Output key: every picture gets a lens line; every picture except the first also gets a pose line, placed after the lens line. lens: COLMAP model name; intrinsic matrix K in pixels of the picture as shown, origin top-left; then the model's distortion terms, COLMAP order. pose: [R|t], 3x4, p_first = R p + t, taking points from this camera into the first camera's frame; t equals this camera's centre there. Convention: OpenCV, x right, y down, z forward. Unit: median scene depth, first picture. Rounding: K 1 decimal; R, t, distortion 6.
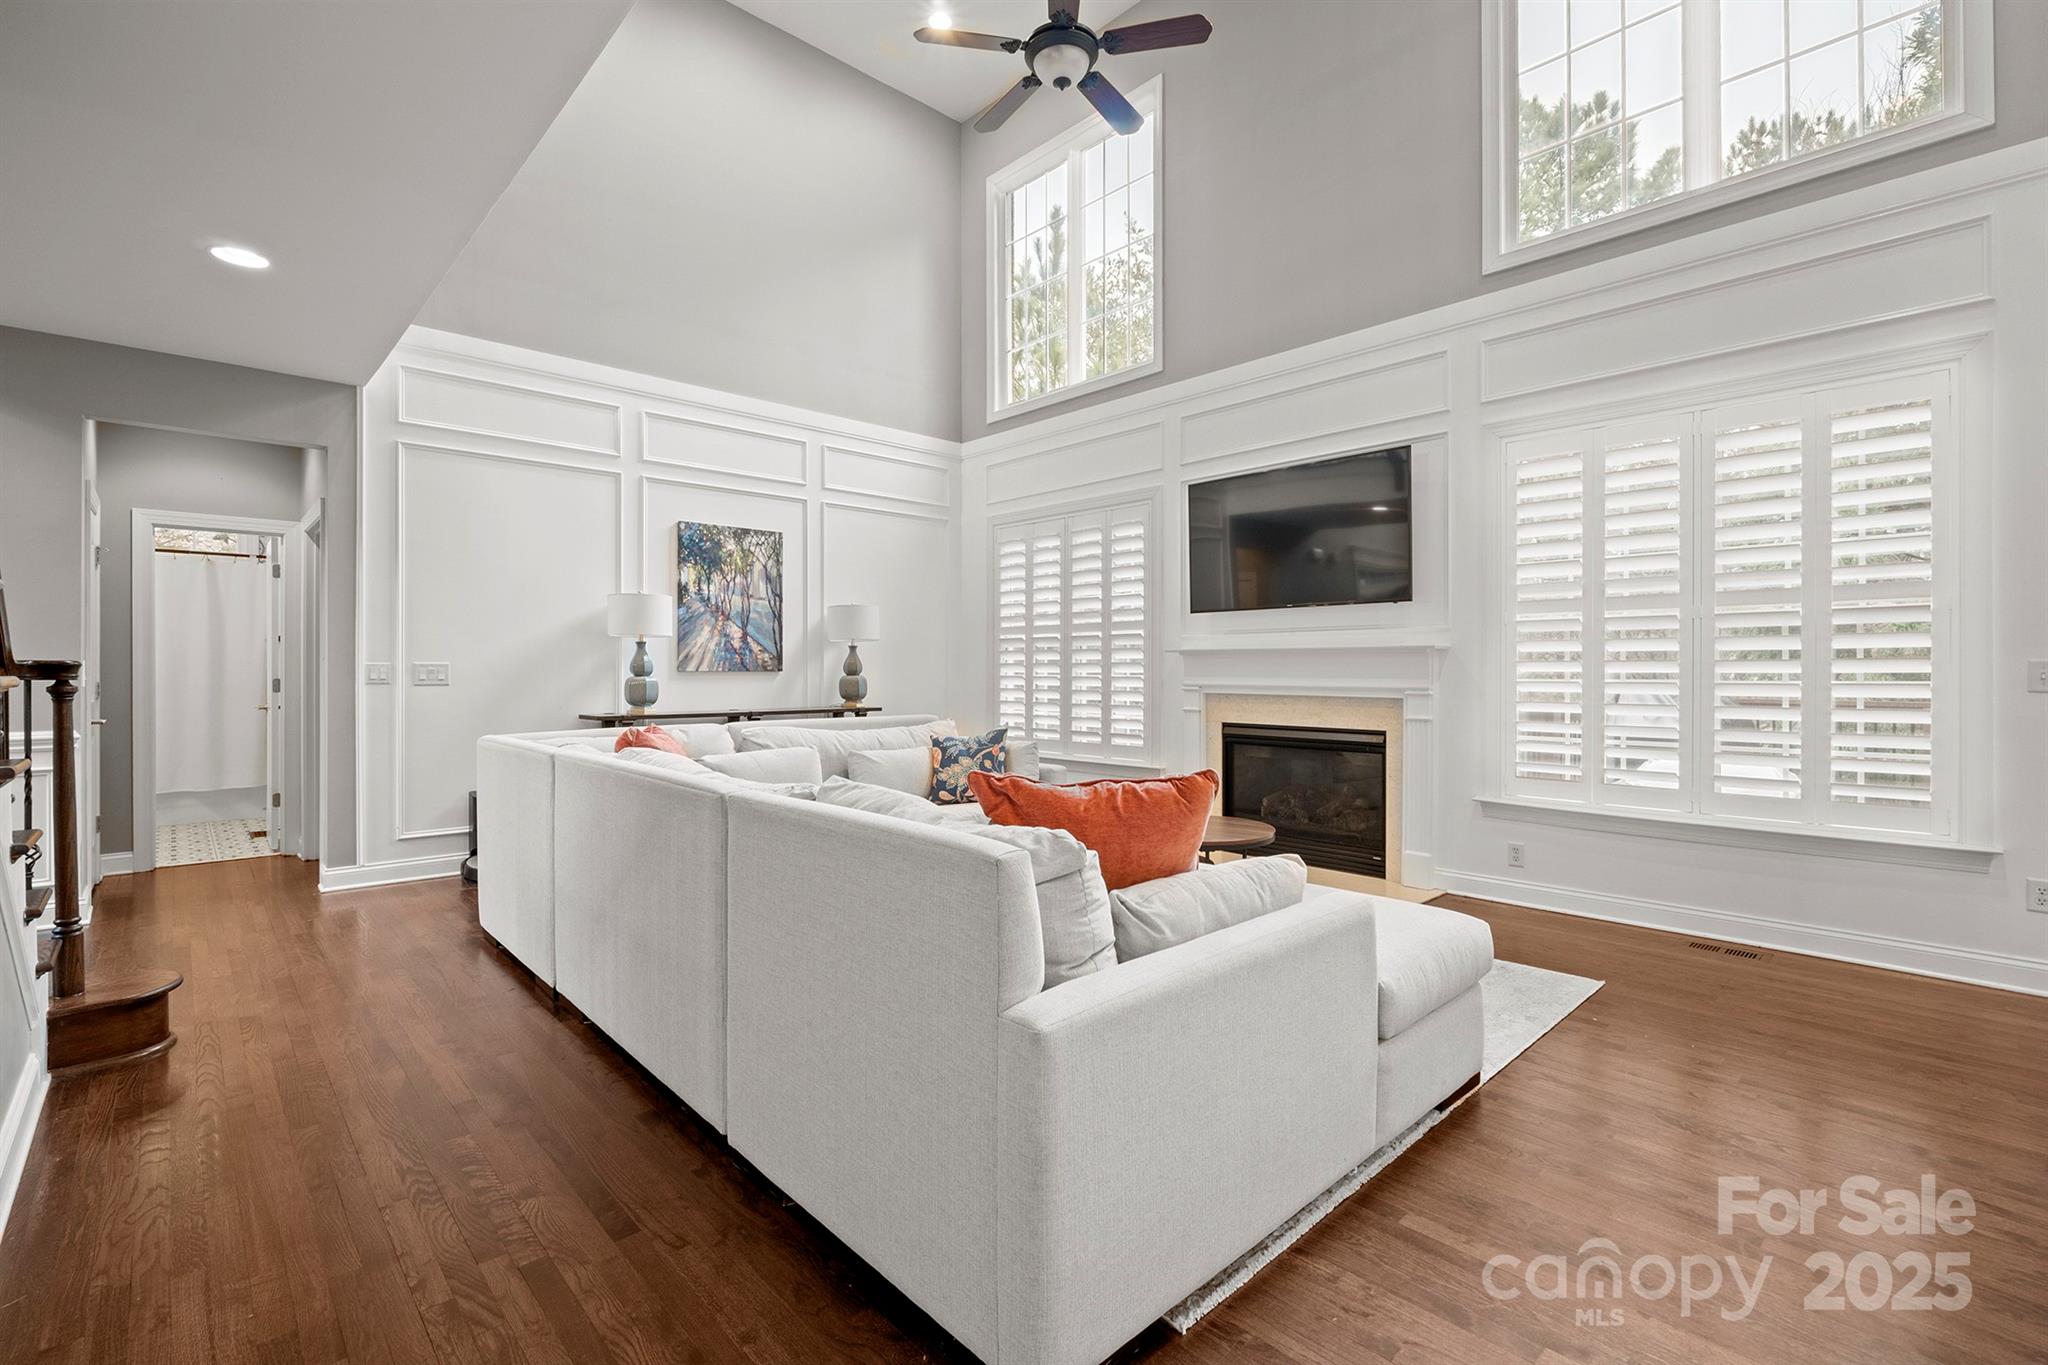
lens RADIAL K [[913.4, 0, 1021.9], [0, 913.4, 660.4], [0, 0, 1]] dist [-0.016448, 0.000201]
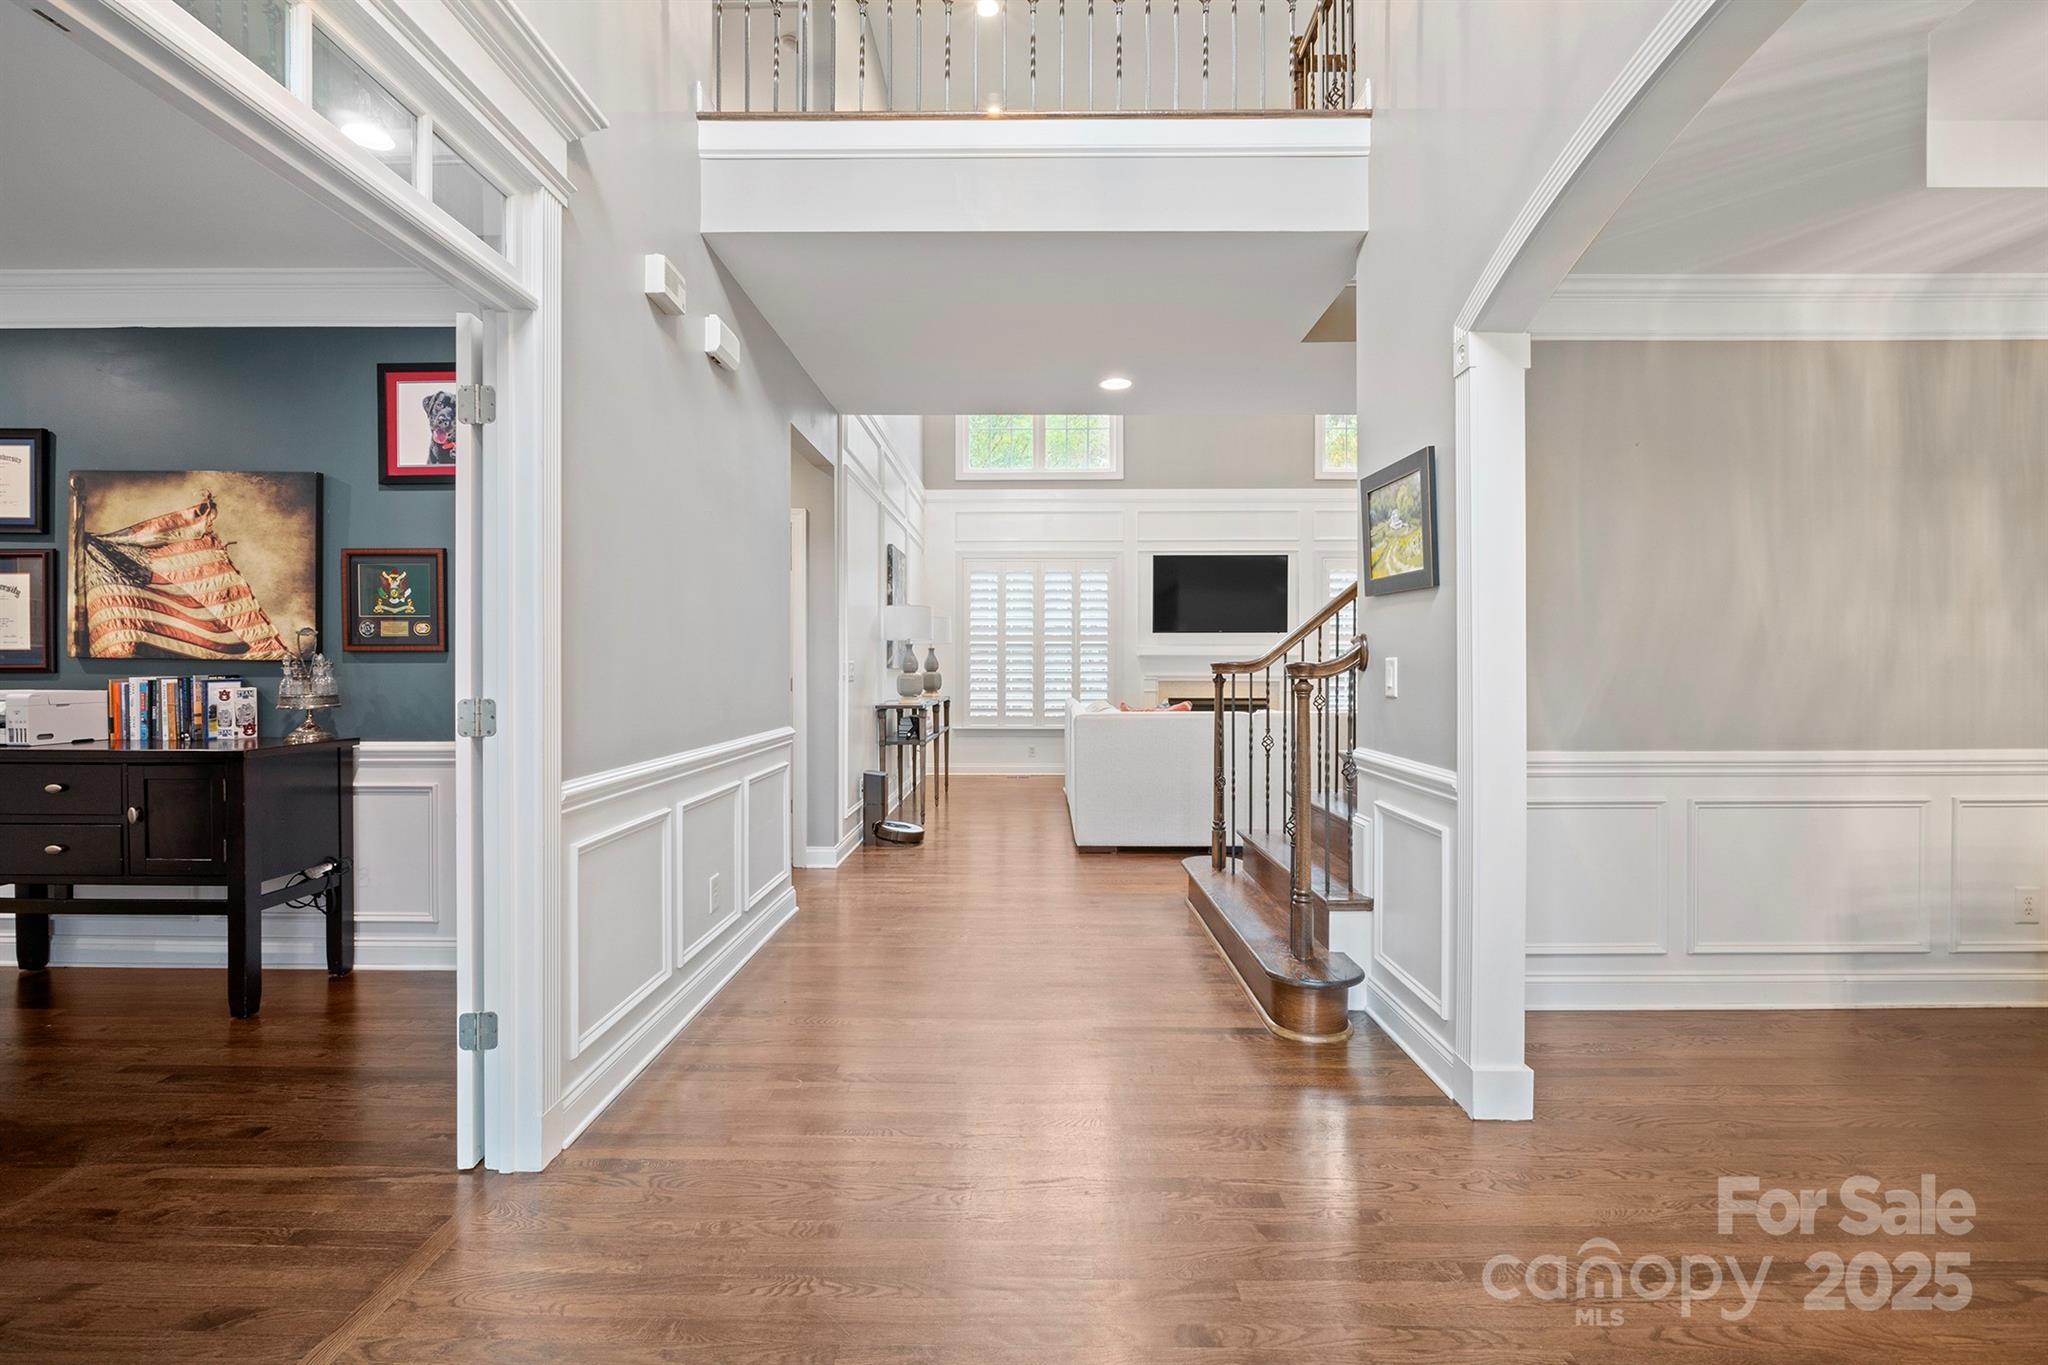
lens RADIAL K [[904.6, 0, 1014.2], [0, 904.6, 671.2], [0, 0, 1]] dist [-0.004949, -0.000669]
pose [[0.686422, -0.003139, 0.727196, -1.069409], [-0.006792, 0.999919, 0.010727, 0.002809], [-0.727171, -0.012303, 0.686346, 0.042299]]
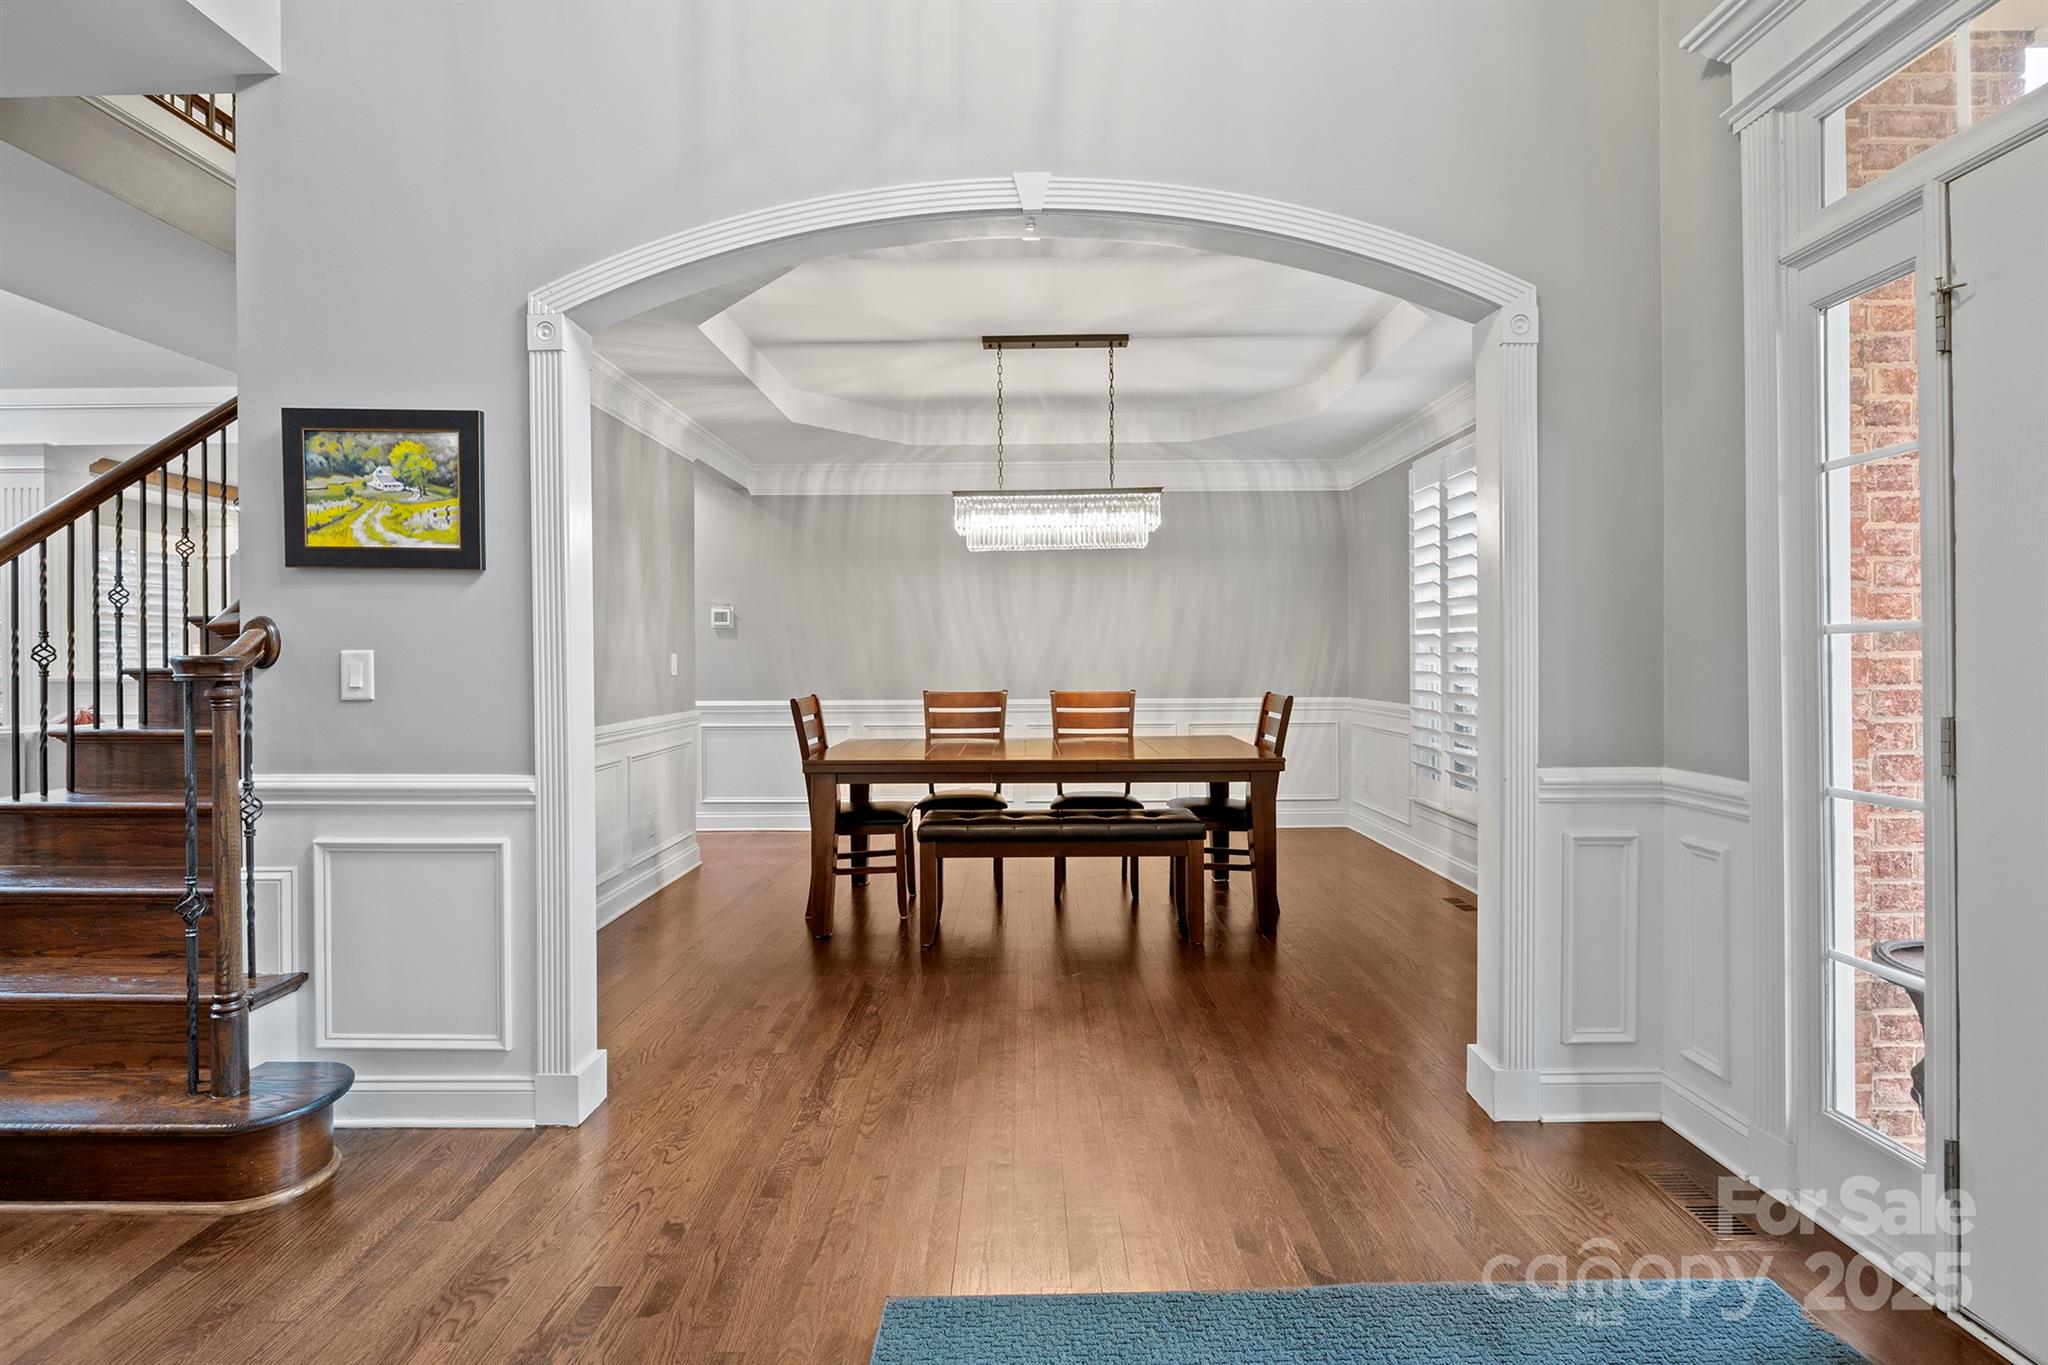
lens RADIAL K [[913.4, 0, 1021.9], [0, 913.4, 660.4], [0, 0, 1]] dist [-0.016448, 0.000201]
pose [[-0.738343, 0.005757, 0.674401, -1.065296], [0.003447, 0.999983, -0.004762, 0.003381], [-0.674417, -0.001191, -0.738350, 0.083988]]
